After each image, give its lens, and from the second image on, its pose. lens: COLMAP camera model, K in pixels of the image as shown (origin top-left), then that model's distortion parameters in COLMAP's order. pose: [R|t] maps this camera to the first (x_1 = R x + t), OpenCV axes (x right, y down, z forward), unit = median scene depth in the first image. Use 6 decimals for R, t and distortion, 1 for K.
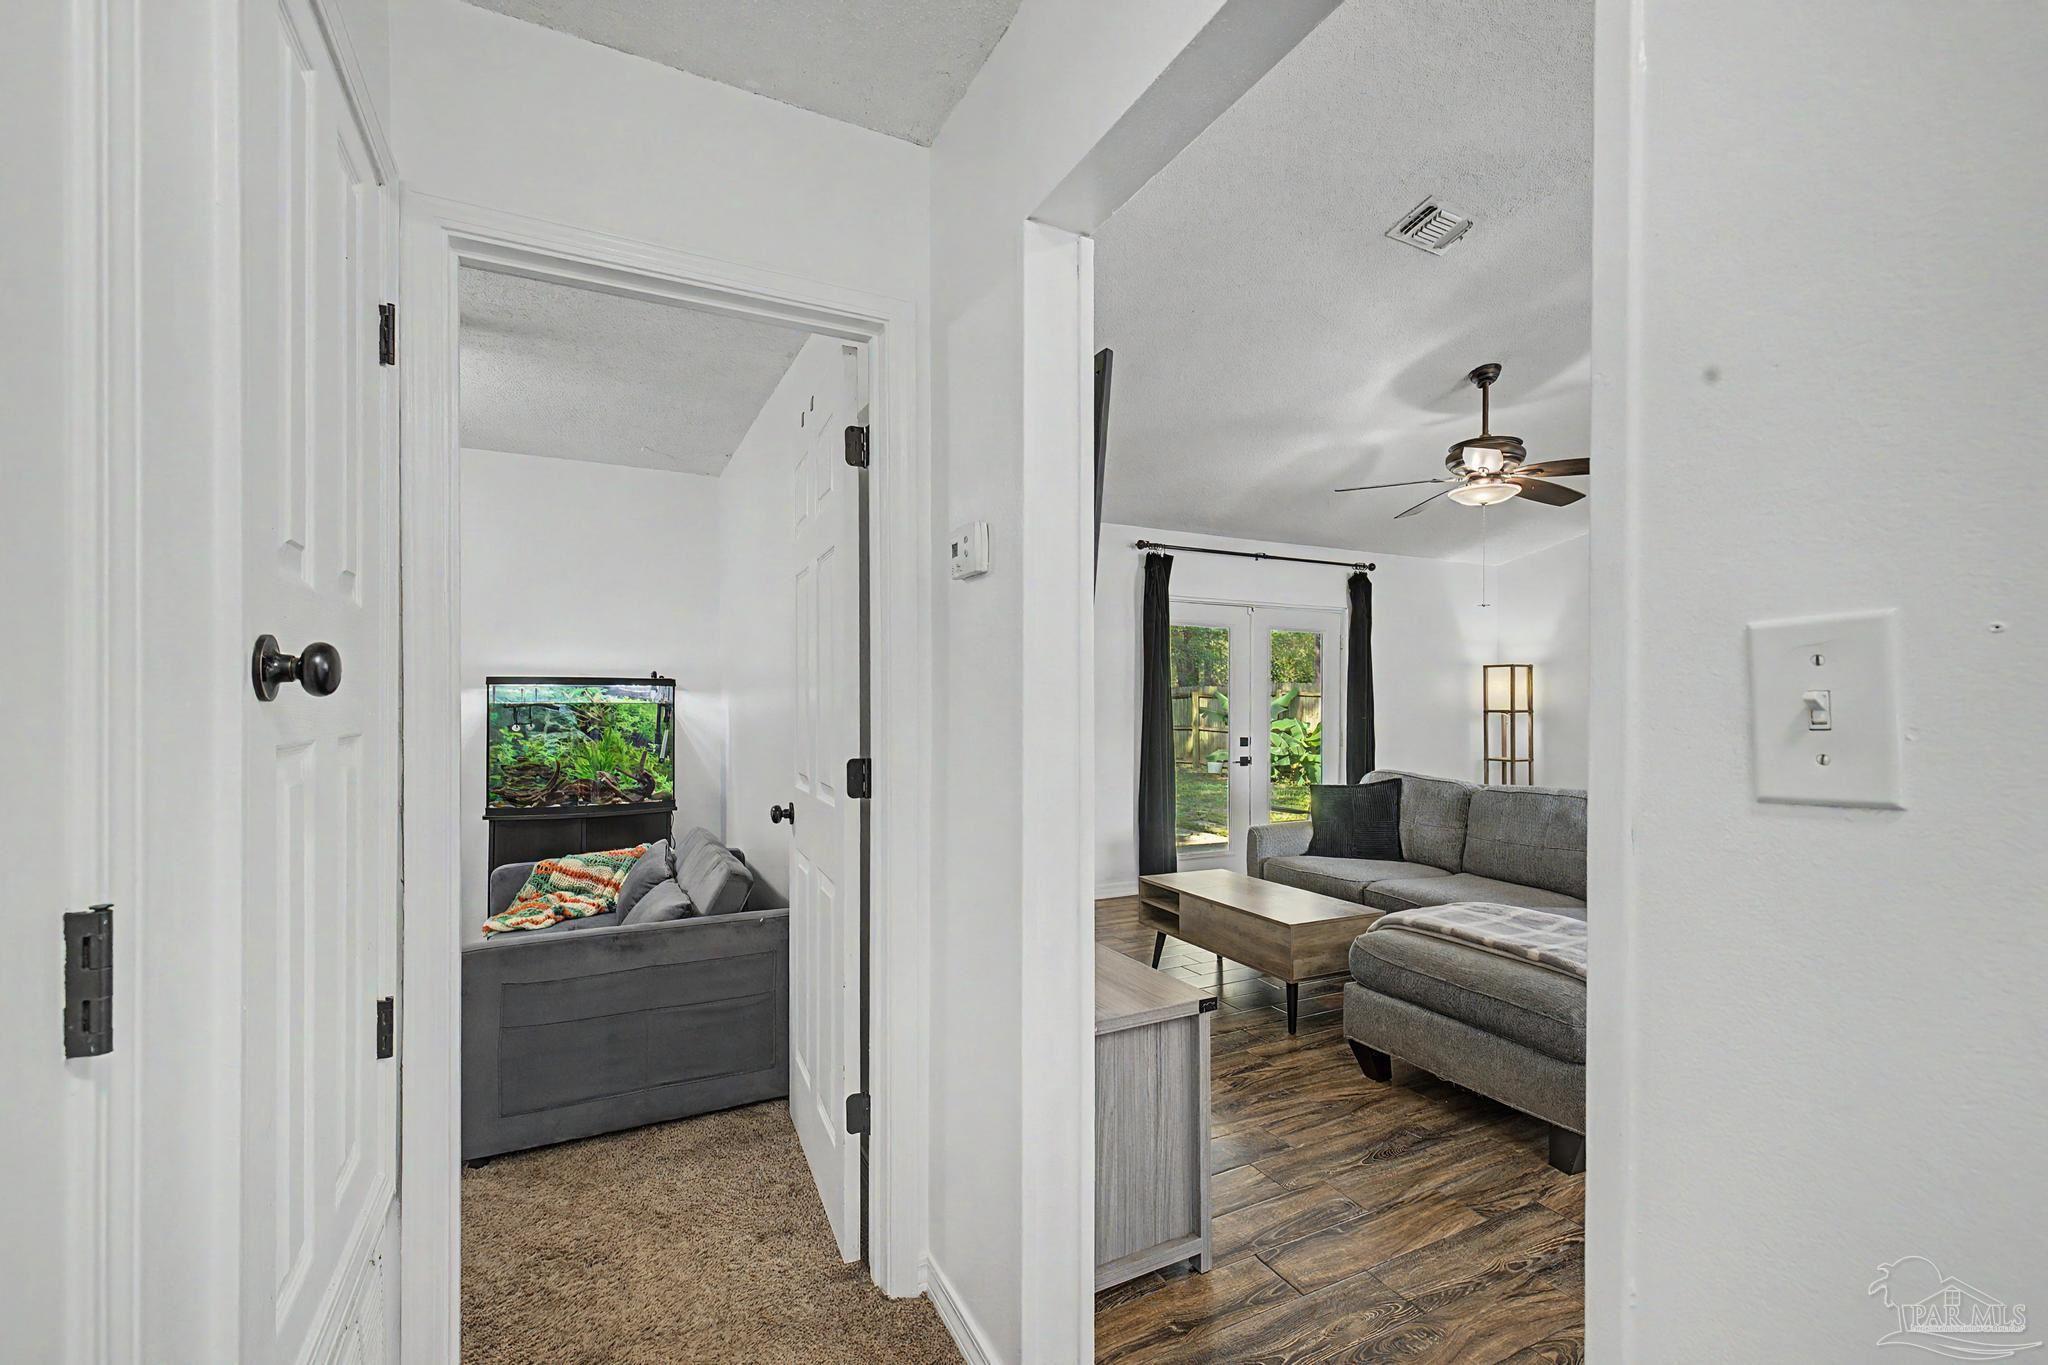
lens RADIAL K [[874.1, 0, 1020.9], [0, 874.1, 689.0], [0, 0, 1]] dist [0.010401, 0.000401]
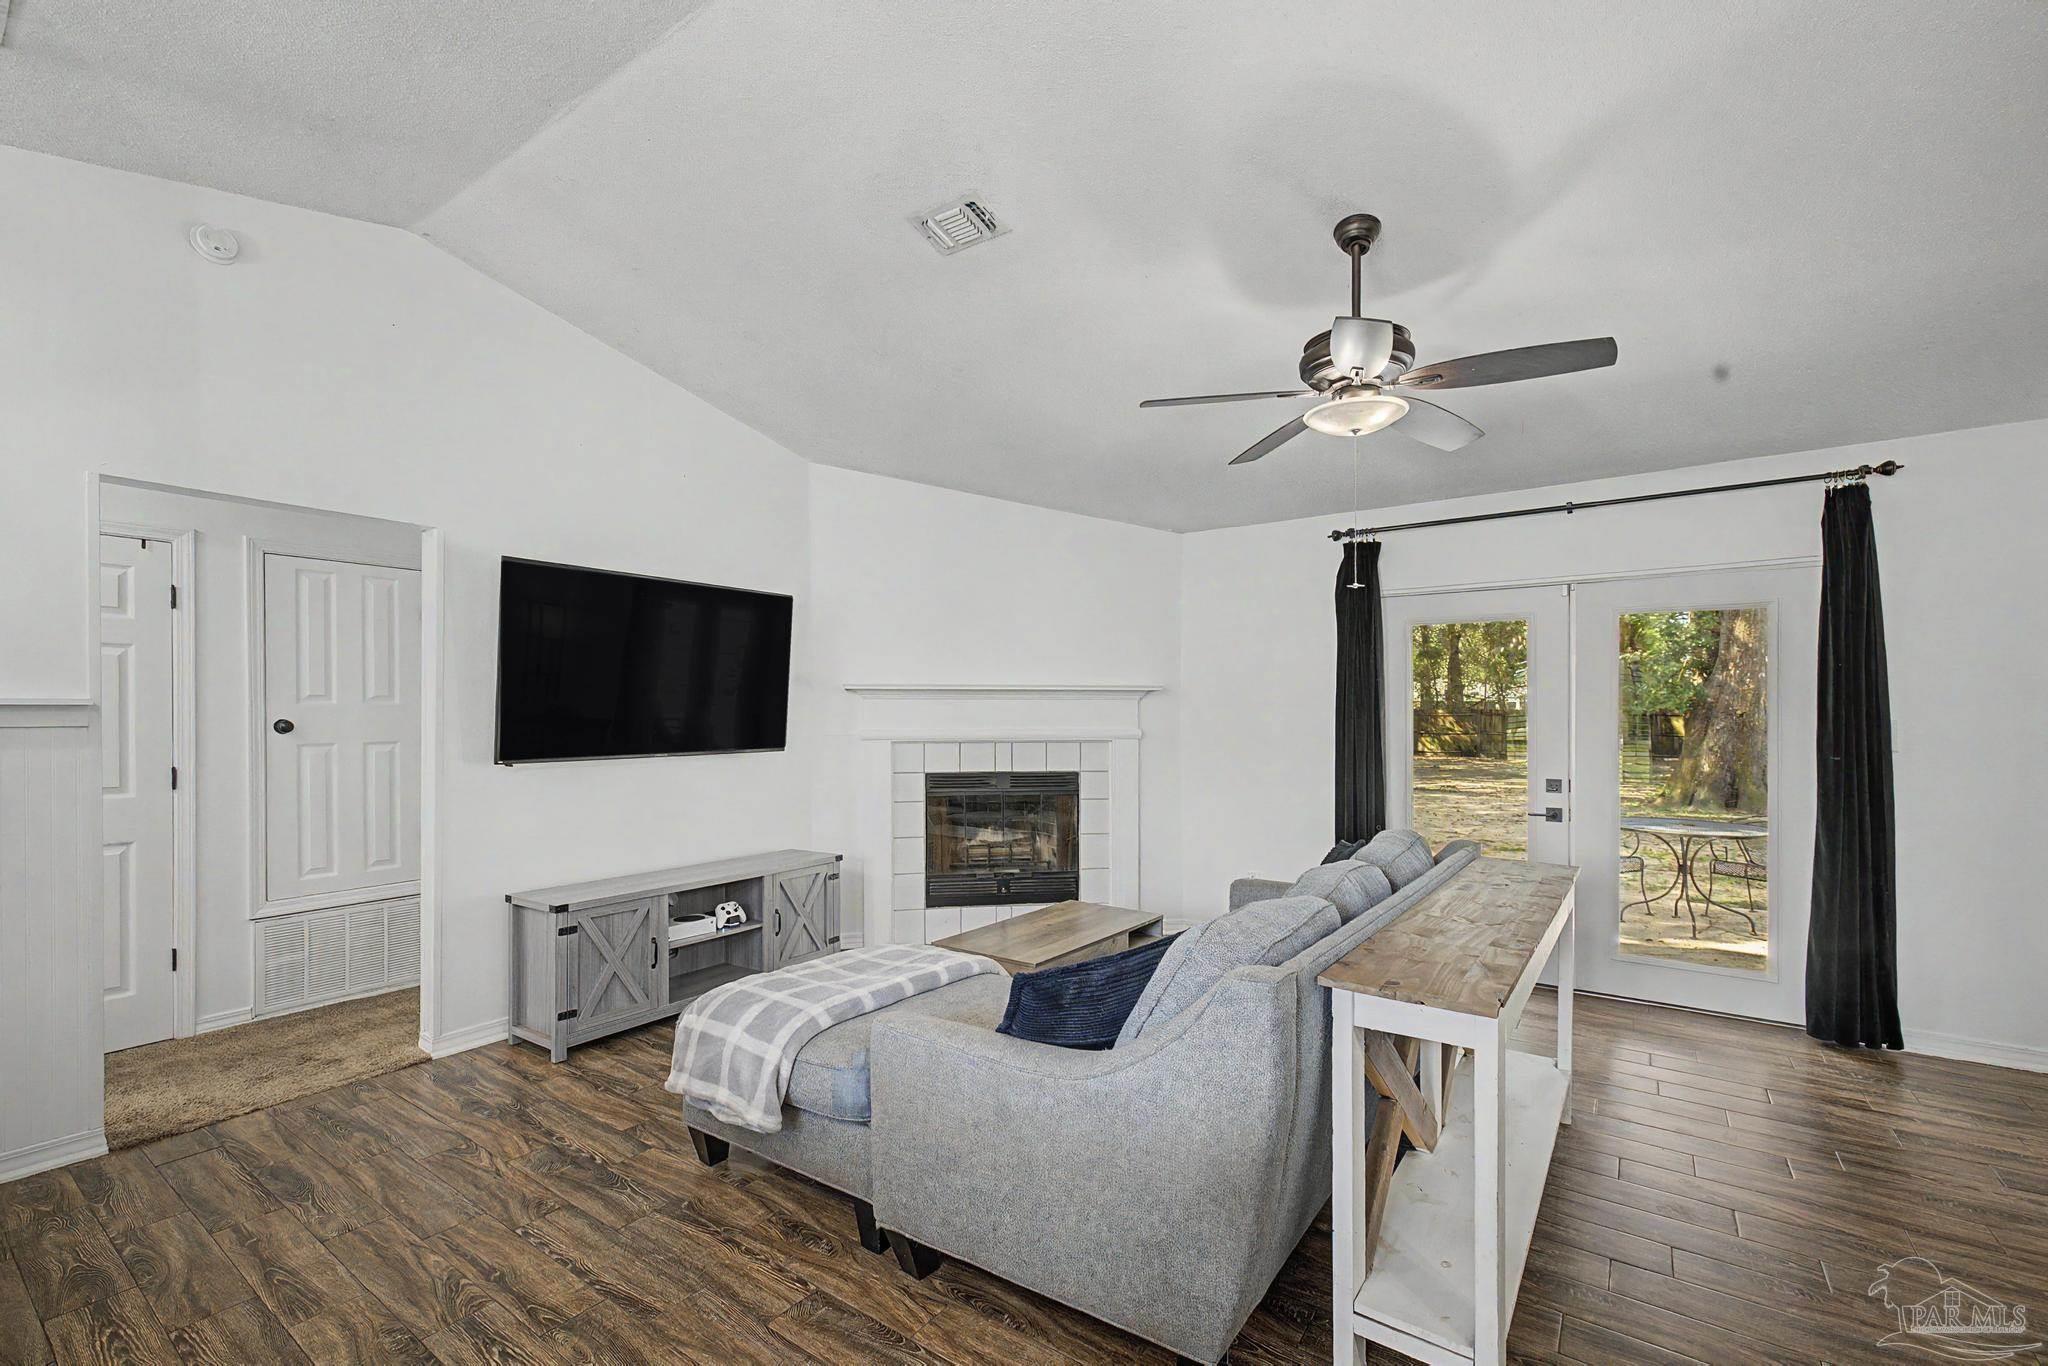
lens RADIAL K [[874.1, 0, 1022.4], [0, 874.1, 708.7], [0, 0, 1]] dist [0.010401, 0.000401]
pose [[0.457609, -0.008733, -0.889111, 0.729490], [0.013863, 0.999900, -0.002686, -0.003102], [0.889046, -0.011097, 0.457684, 0.349204]]
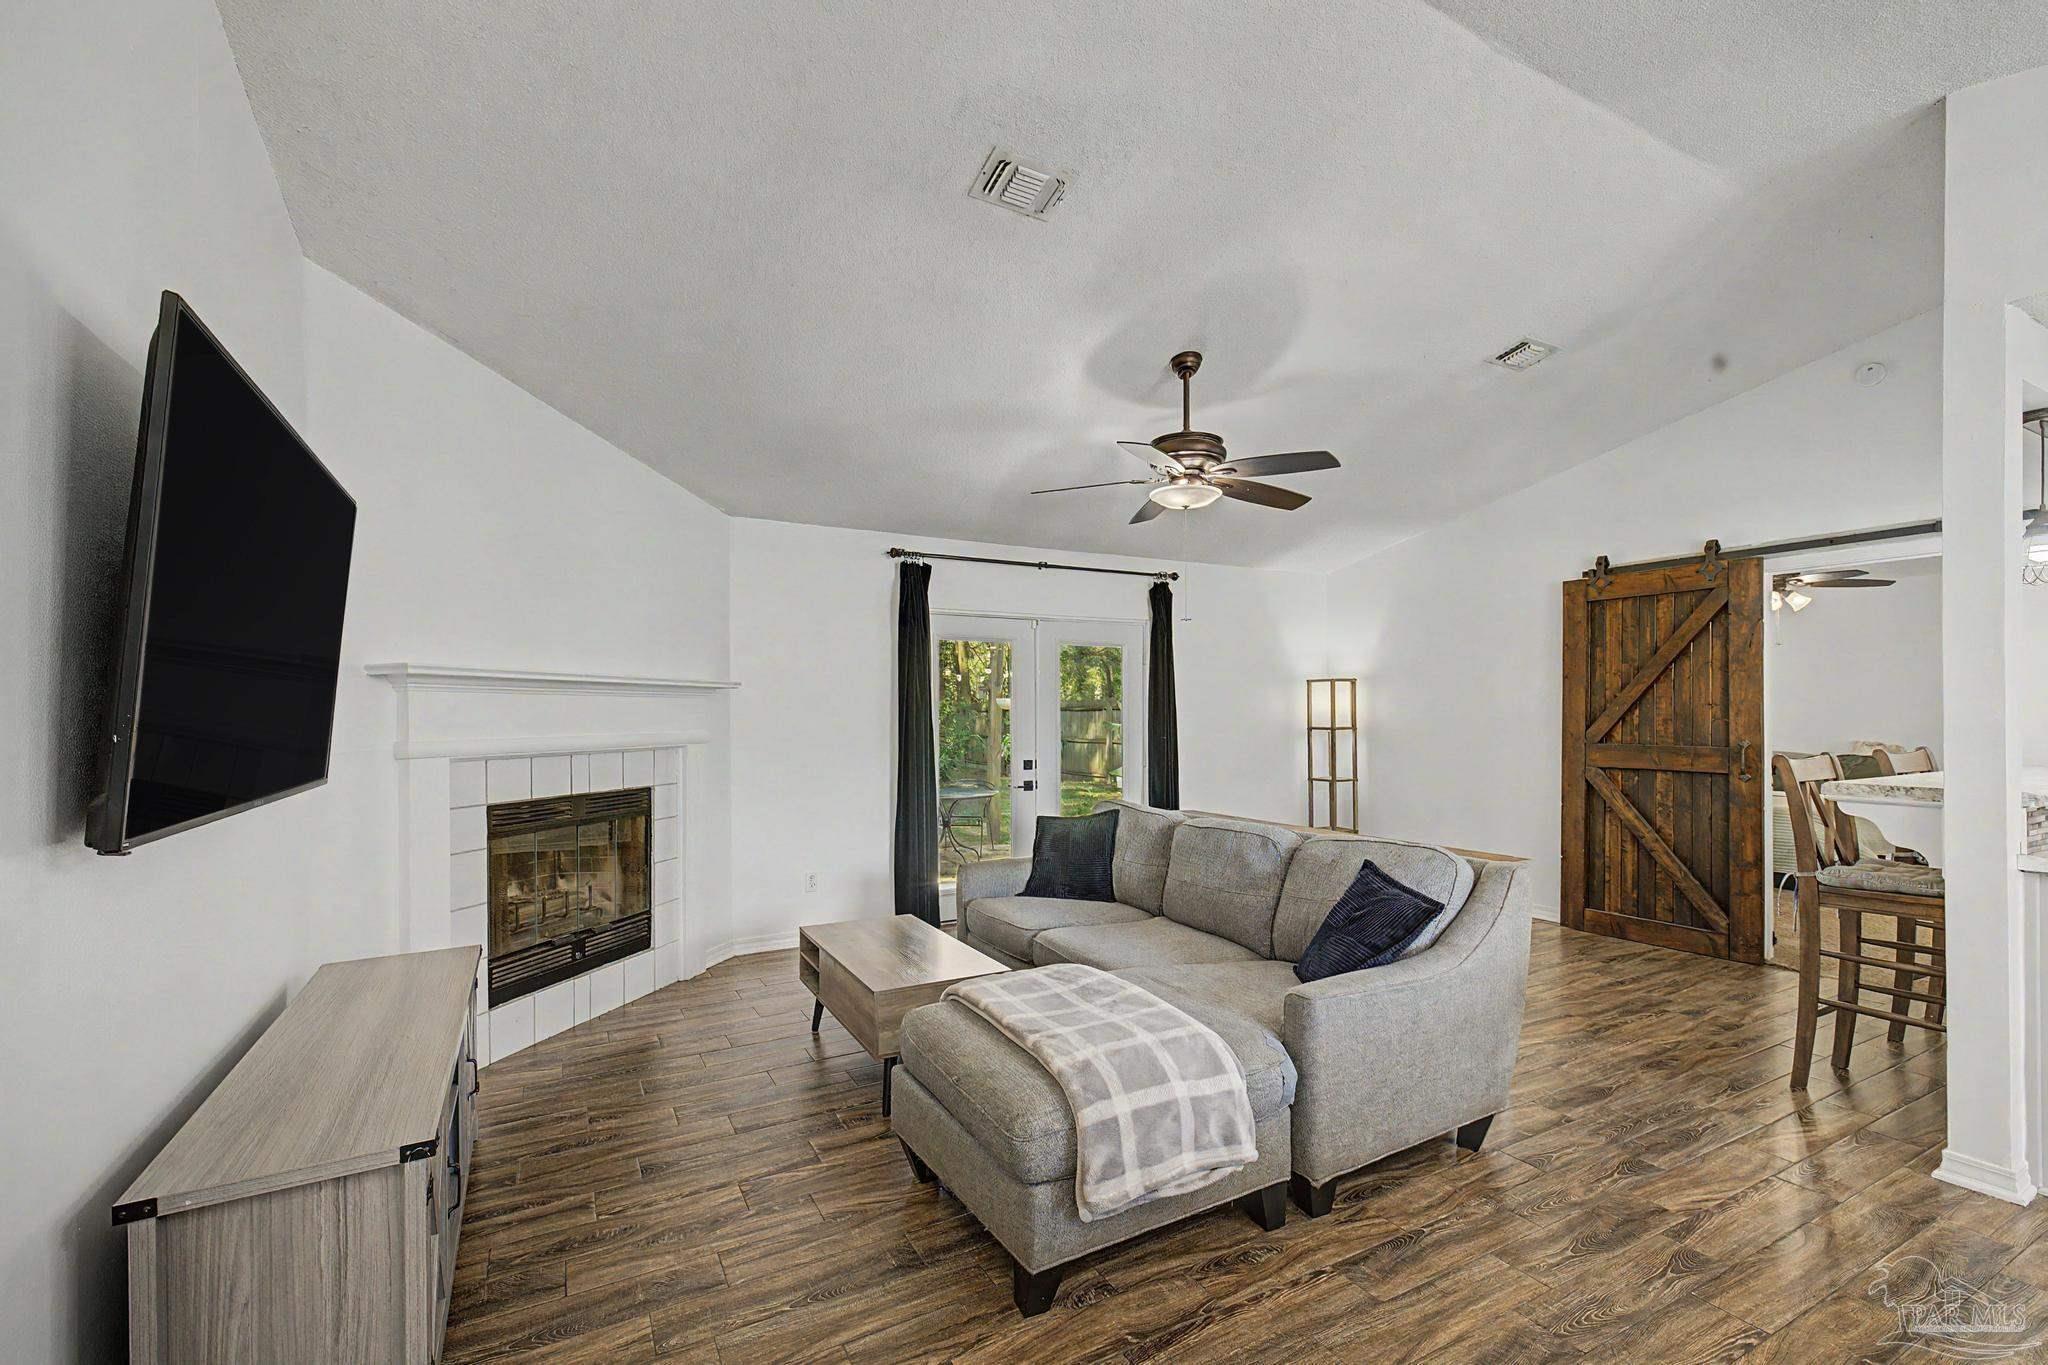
lens RADIAL K [[874.1, 0, 1018.8], [0, 874.1, 701.7], [0, 0, 1]] dist [0.010401, 0.000401]
pose [[0.999787, -0.005699, 0.019855, 0.247068], [0.005613, 0.999975, 0.004388, -0.011550], [-0.019879, -0.004276, 0.999793, 0.074053]]
